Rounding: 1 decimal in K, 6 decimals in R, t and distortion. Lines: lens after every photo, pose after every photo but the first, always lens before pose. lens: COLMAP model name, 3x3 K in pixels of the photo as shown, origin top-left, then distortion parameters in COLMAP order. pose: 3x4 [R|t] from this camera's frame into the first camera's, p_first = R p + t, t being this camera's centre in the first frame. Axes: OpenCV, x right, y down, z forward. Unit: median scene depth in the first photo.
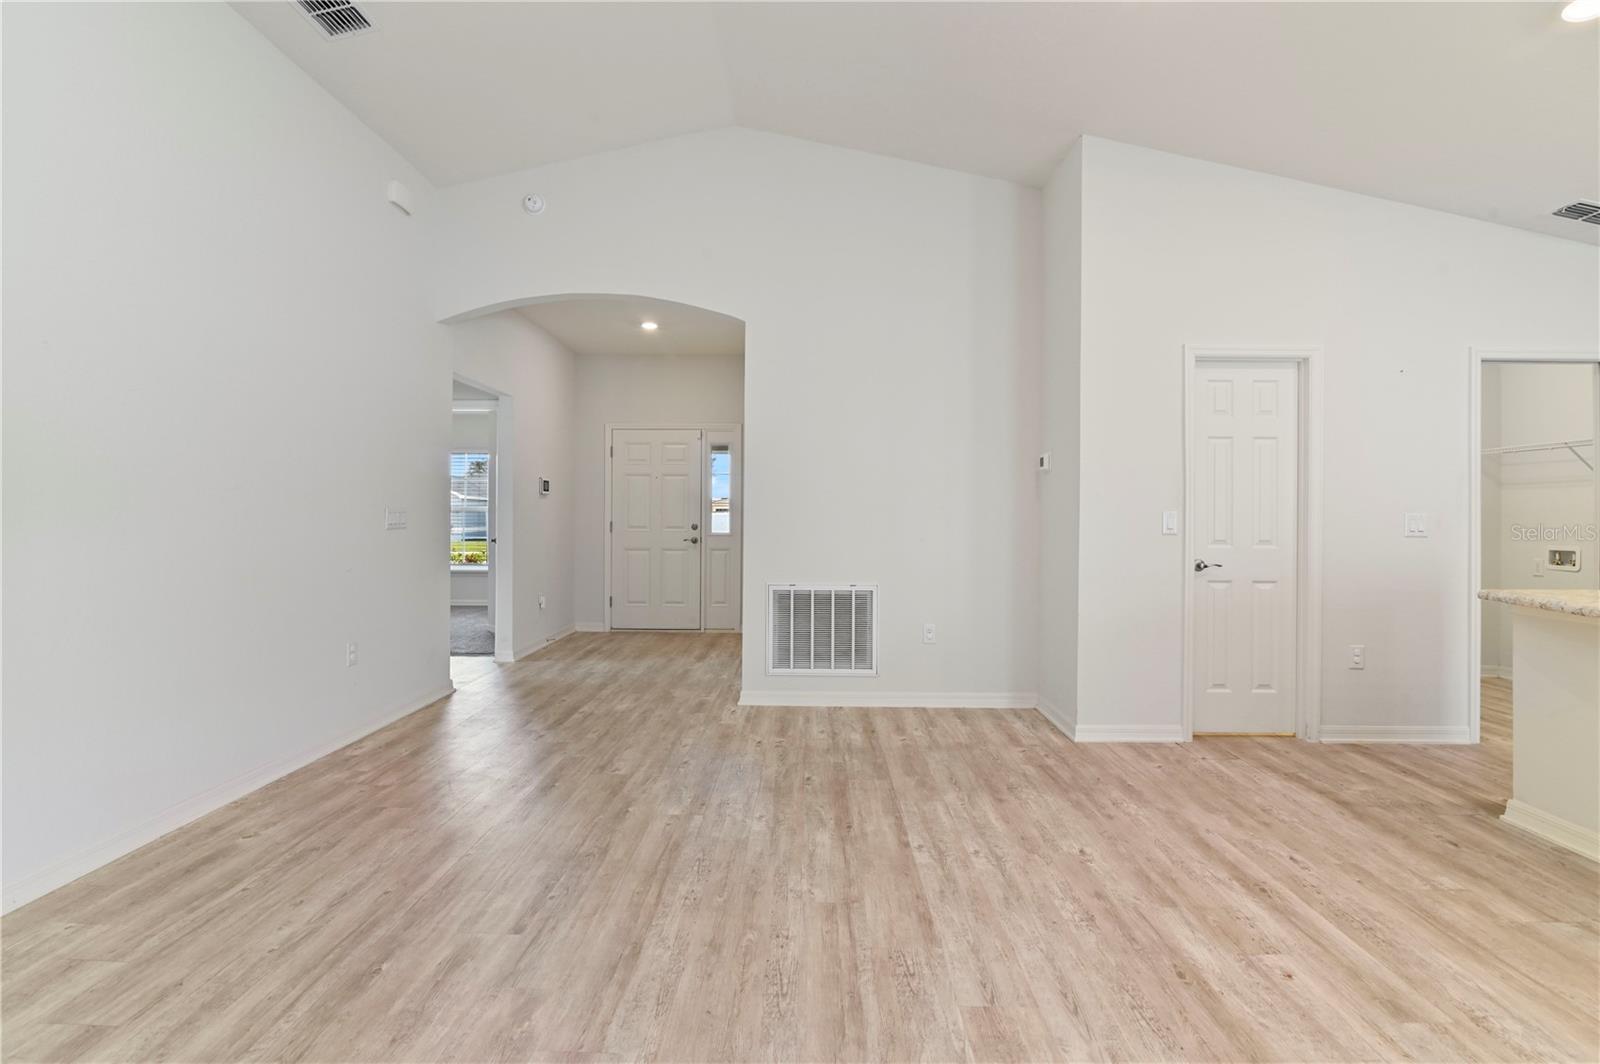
lens RADIAL K [[755.7, 0, 797.0], [0, 755.7, 510.6], [0, 0, 1]] dist [-0.018231, 0.000088]
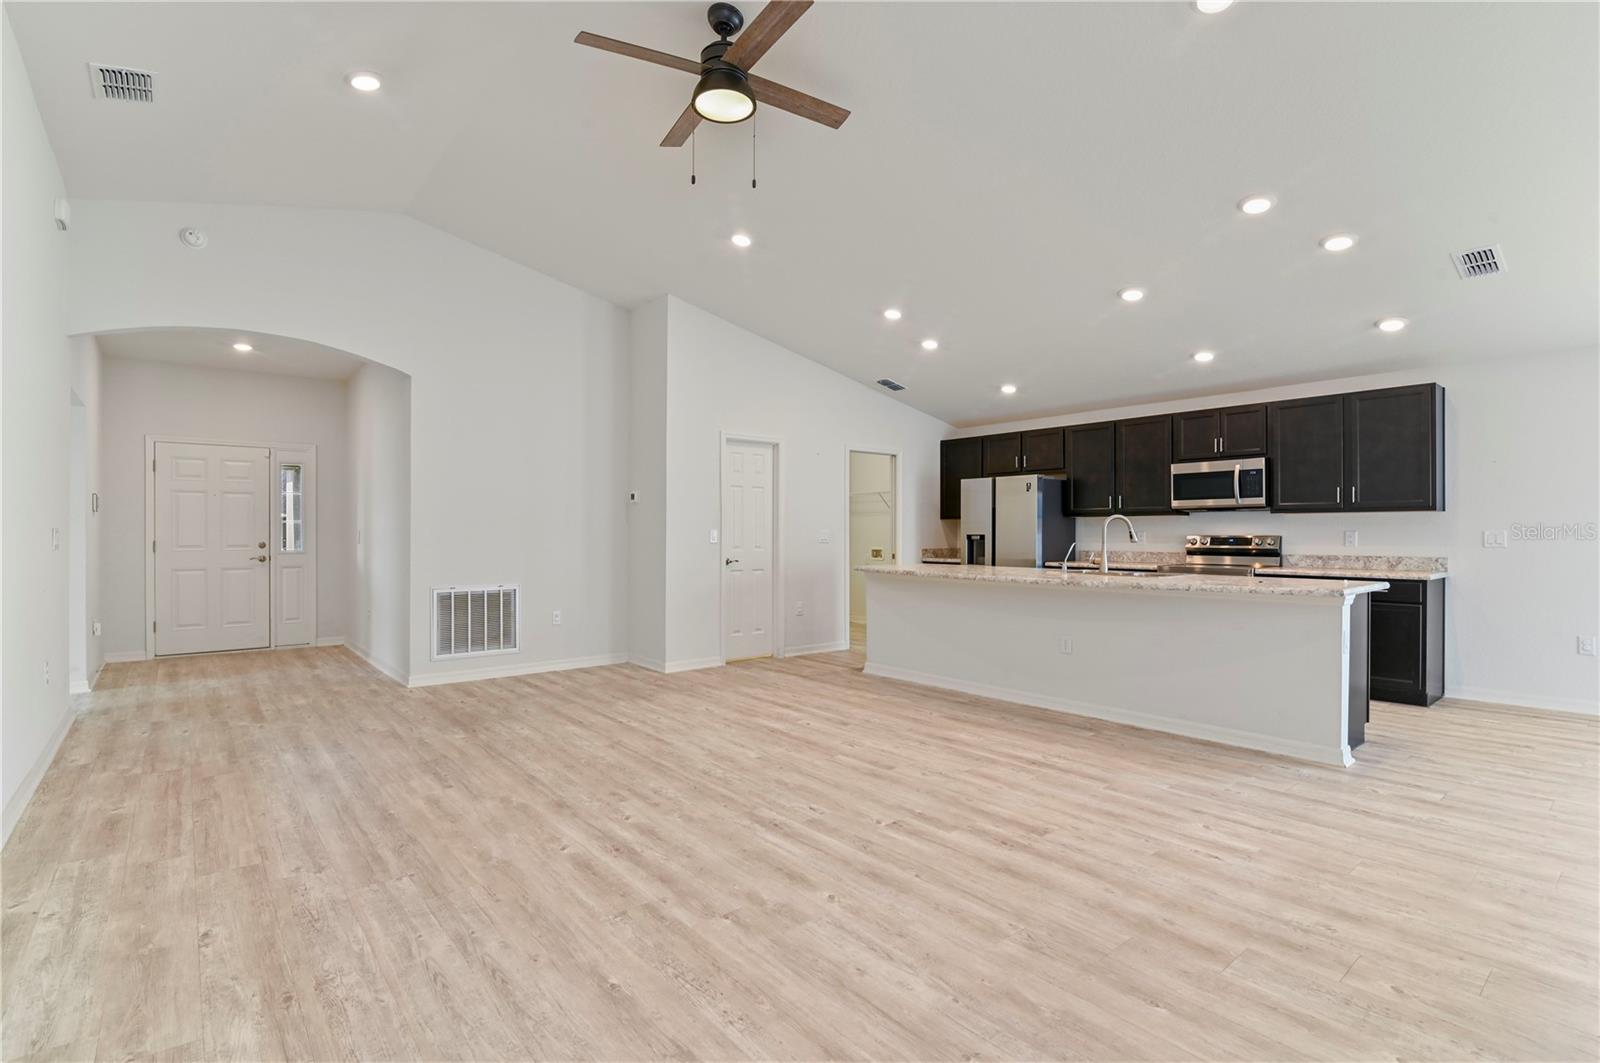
lens RADIAL K [[752.2, 0, 796.7], [0, 752.2, 533.2], [0, 0, 1]] dist [-0.020717, 0.001070]
pose [[0.758788, -0.005908, 0.651311, -0.581186], [0.000121, 0.999960, 0.008929, -0.007846], [-0.651338, -0.006696, 0.758758, -0.499988]]
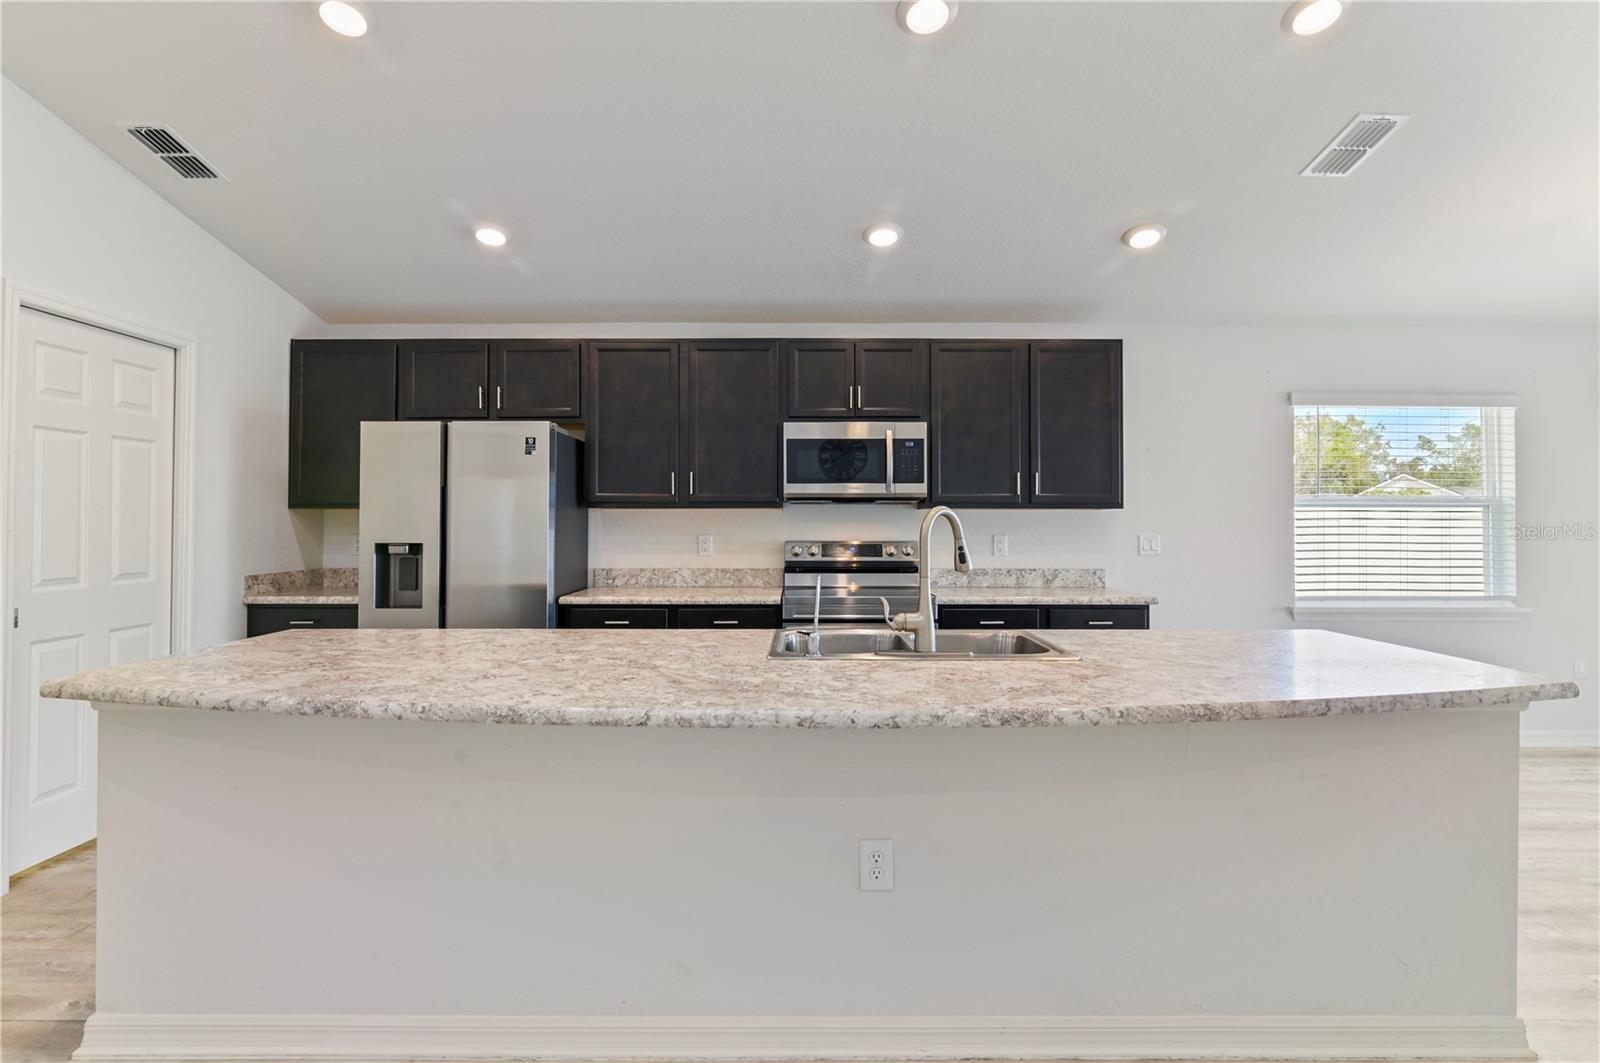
lens RADIAL K [[767.2, 0, 801.7], [0, 767.2, 511.6], [0, 0, 1]] dist [-0.012972, 0.000943]
pose [[-0.019372, 0.010997, 0.999752, 0.305879], [-0.007553, 0.999909, -0.011145, -0.019945], [-0.999784, -0.007767, -0.019287, 0.403763]]
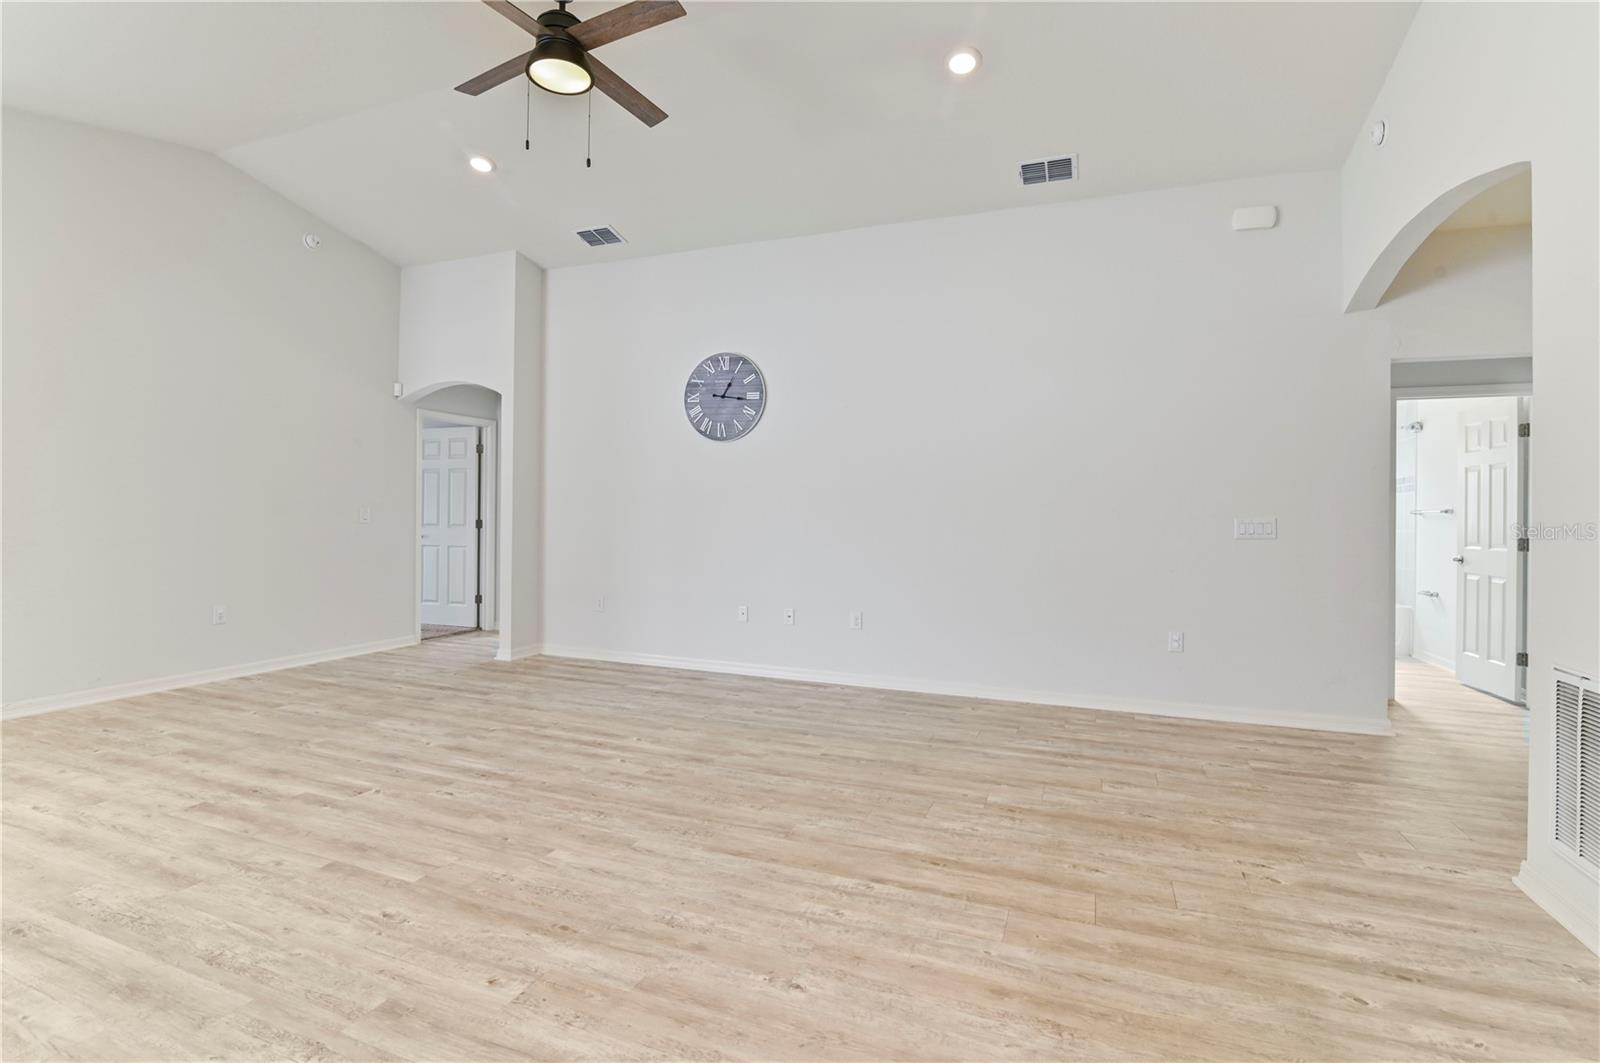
lens RADIAL K [[756.1, 0, 799.7], [0, 756.1, 518.0], [0, 0, 1]] dist [-0.020091, 0.000669]
pose [[-0.349084, -0.009431, -0.937044, 0.889187], [-0.009347, 0.999935, -0.006581, 0.011224], [0.937045, 0.006461, -0.349149, 1.056628]]
